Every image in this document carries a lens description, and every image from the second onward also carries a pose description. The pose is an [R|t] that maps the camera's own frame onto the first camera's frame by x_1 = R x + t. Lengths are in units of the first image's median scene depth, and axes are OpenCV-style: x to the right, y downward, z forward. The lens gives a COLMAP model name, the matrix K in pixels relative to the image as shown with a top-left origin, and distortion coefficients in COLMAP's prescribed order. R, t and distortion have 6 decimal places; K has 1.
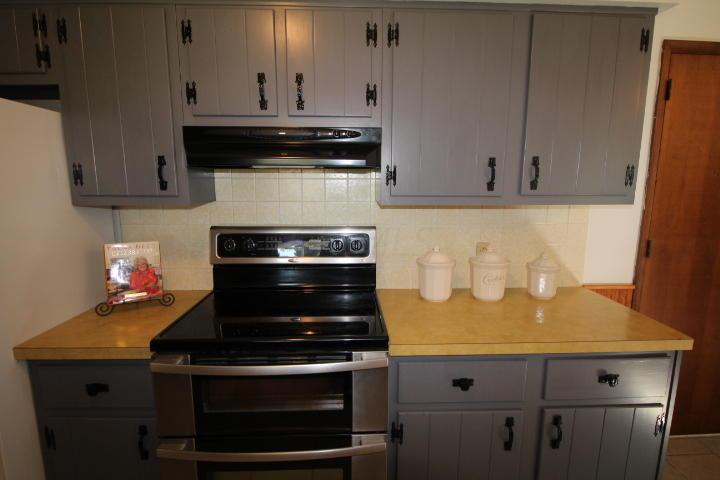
lens RADIAL K [[377.2, 0, 366.2], [0, 377.2, 240.5], [0, 0, 1]] dist [0.017193, -0.019031]
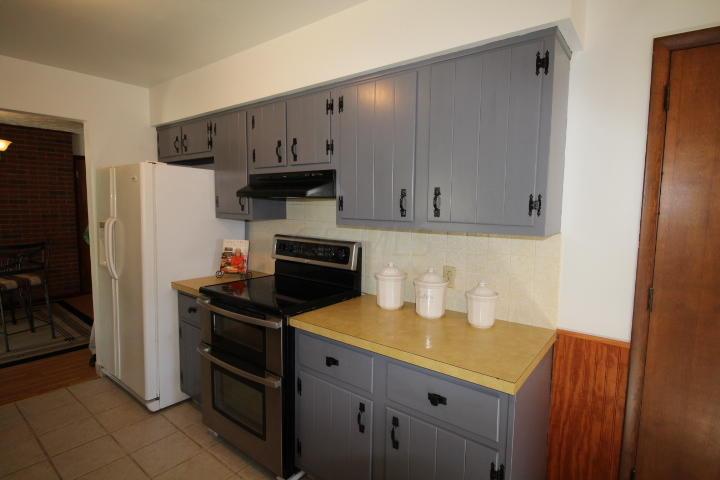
lens RADIAL K [[377.2, 0, 366.2], [0, 377.2, 240.5], [0, 0, 1]] dist [0.017193, -0.019031]
pose [[0.764401, 0.069802, -0.640952, 0.880532], [-0.119990, 0.992156, -0.035051, -0.002457], [0.633478, 0.103701, 0.766780, 0.026573]]
